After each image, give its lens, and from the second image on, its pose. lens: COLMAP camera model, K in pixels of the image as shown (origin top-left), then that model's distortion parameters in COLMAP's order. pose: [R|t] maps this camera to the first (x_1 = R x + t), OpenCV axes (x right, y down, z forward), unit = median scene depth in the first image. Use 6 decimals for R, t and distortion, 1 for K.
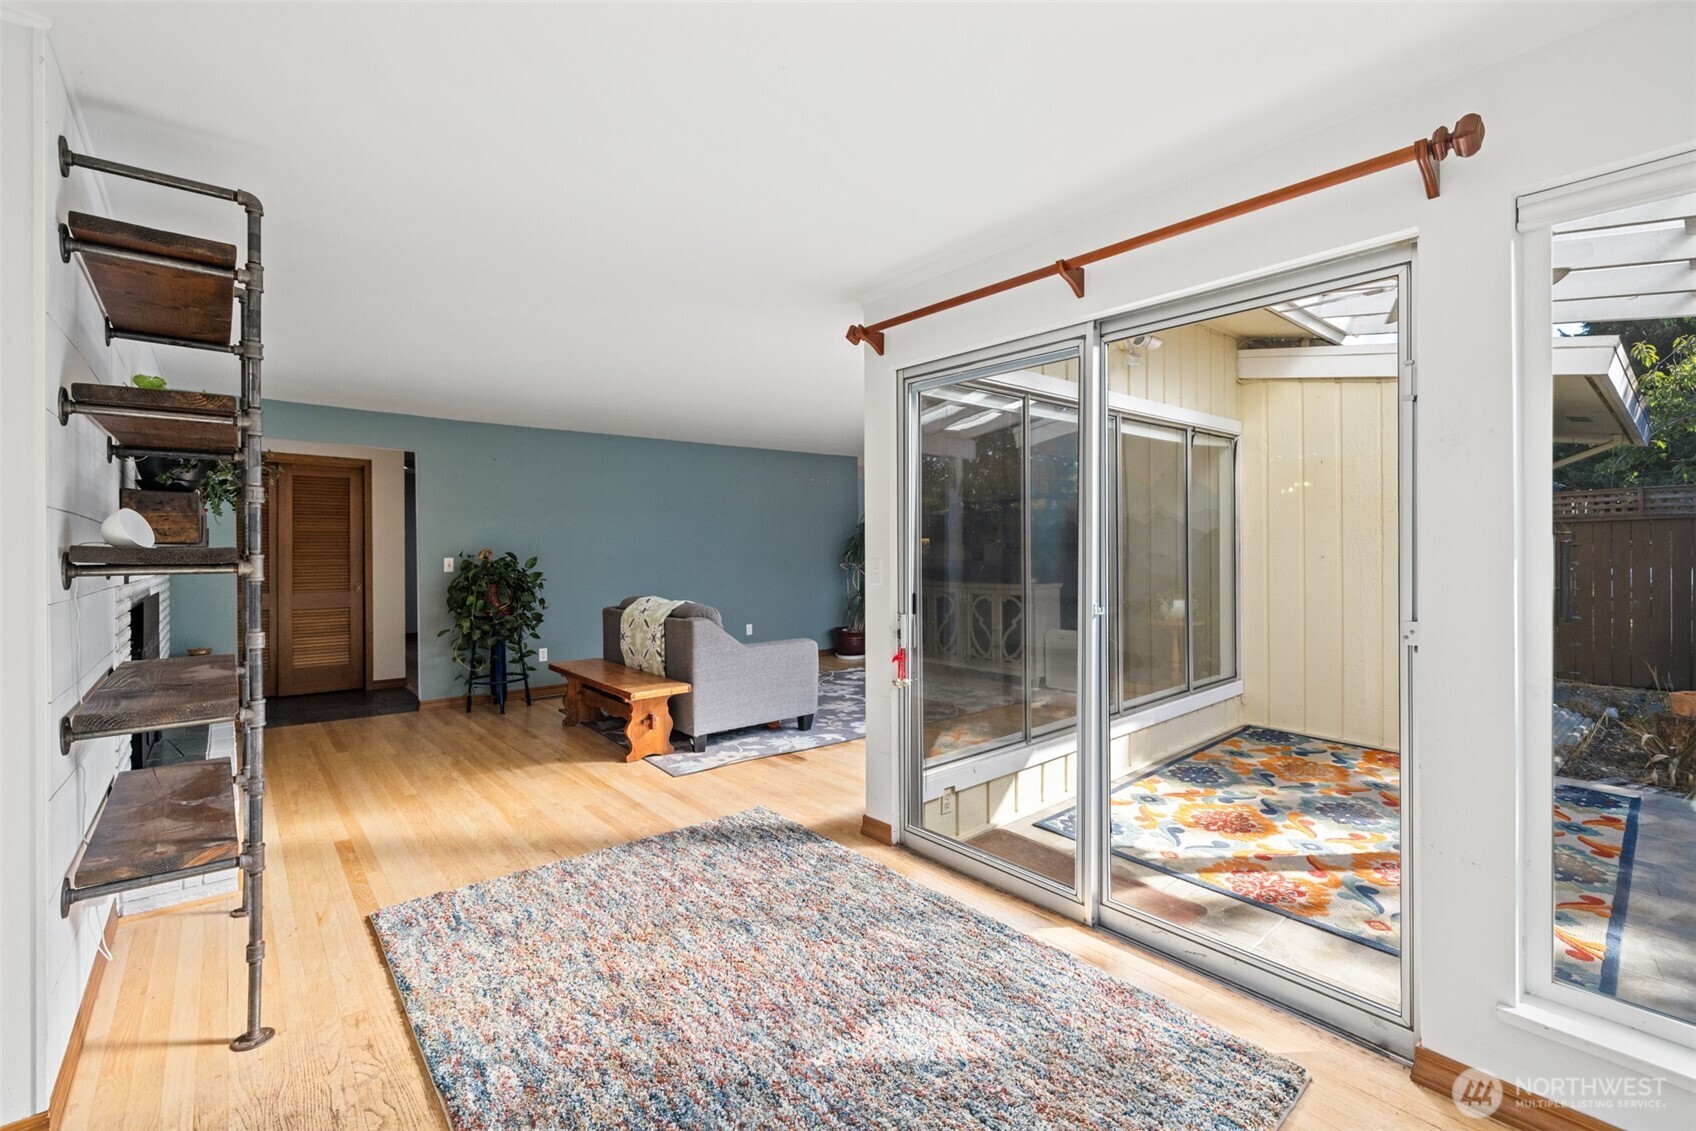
lens RADIAL K [[726.5, 0, 853.7], [0, 726.5, 551.5], [0, 0, 1]] dist [0.001696, -0.000105]
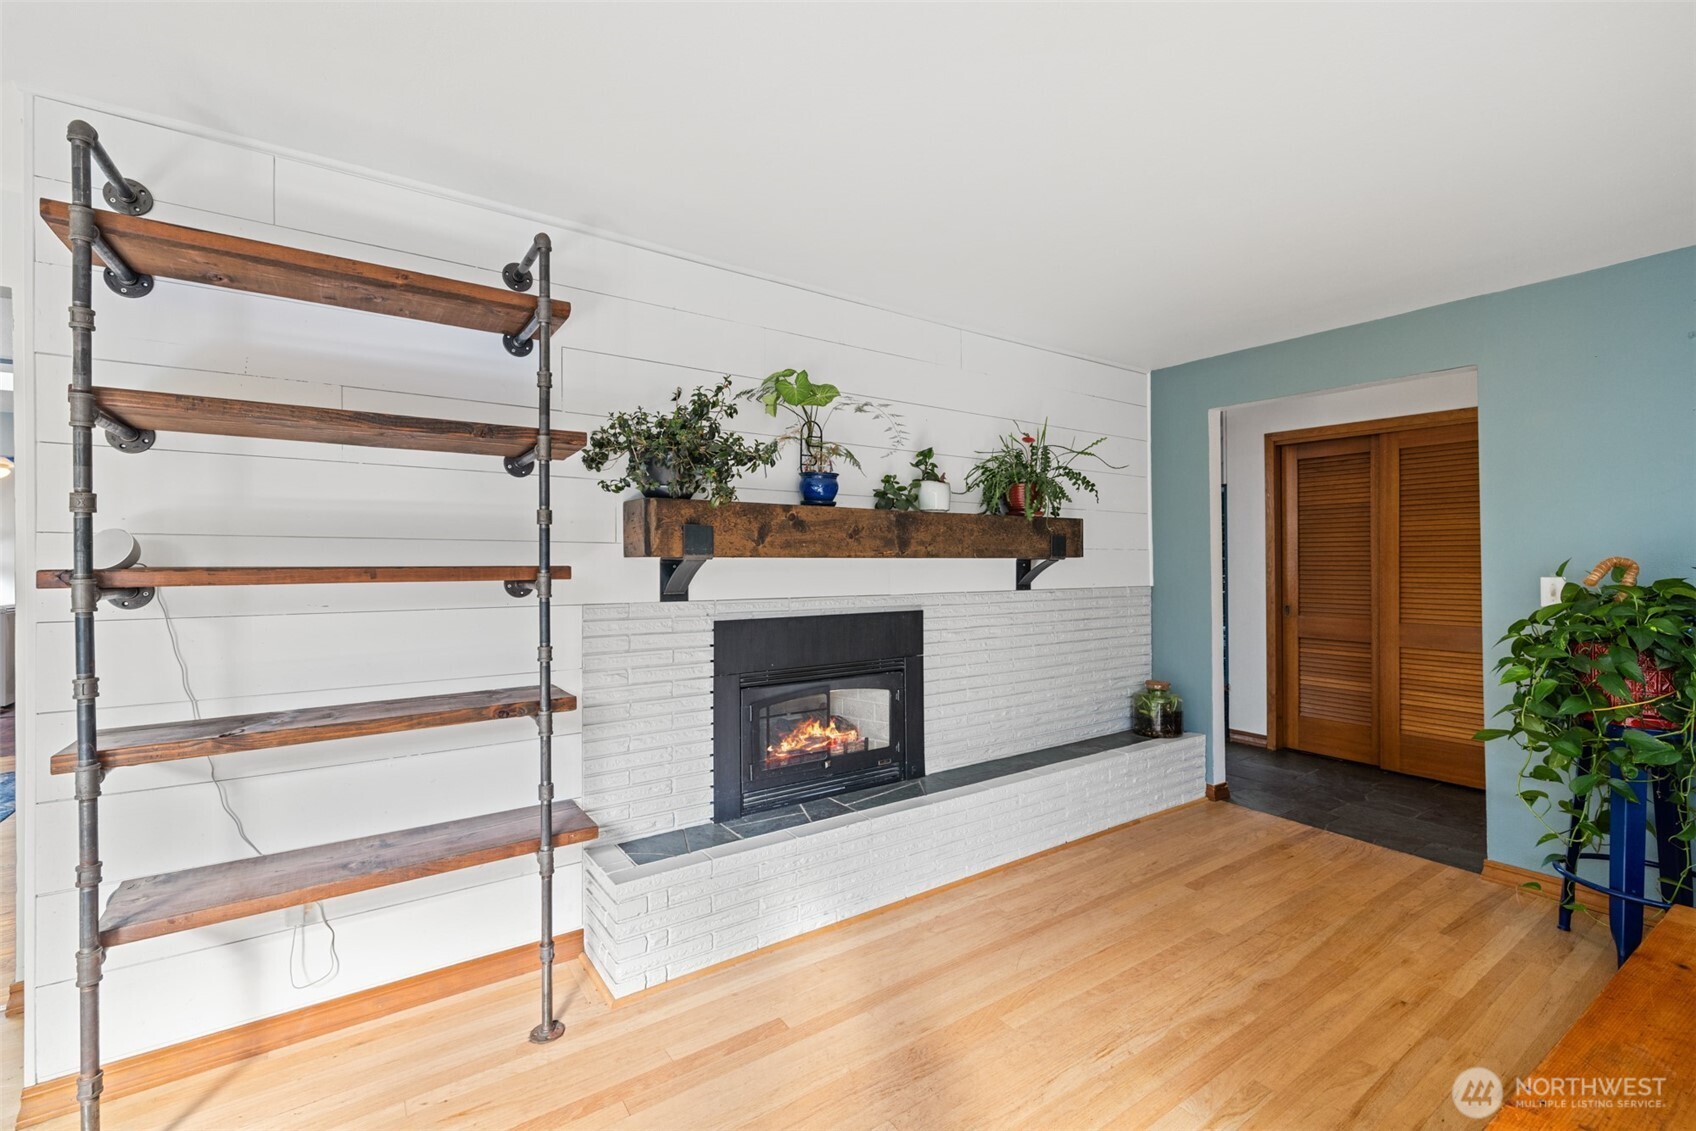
lens RADIAL K [[726.5, 0, 839.8], [0, 726.5, 561.5], [0, 0, 1]] dist [0.001696, -0.000105]
pose [[-0.119510, 0.004474, -0.992823, -0.042011], [0.003148, 0.999987, 0.004127, -0.004130], [0.992828, -0.002632, -0.119522, 0.605339]]
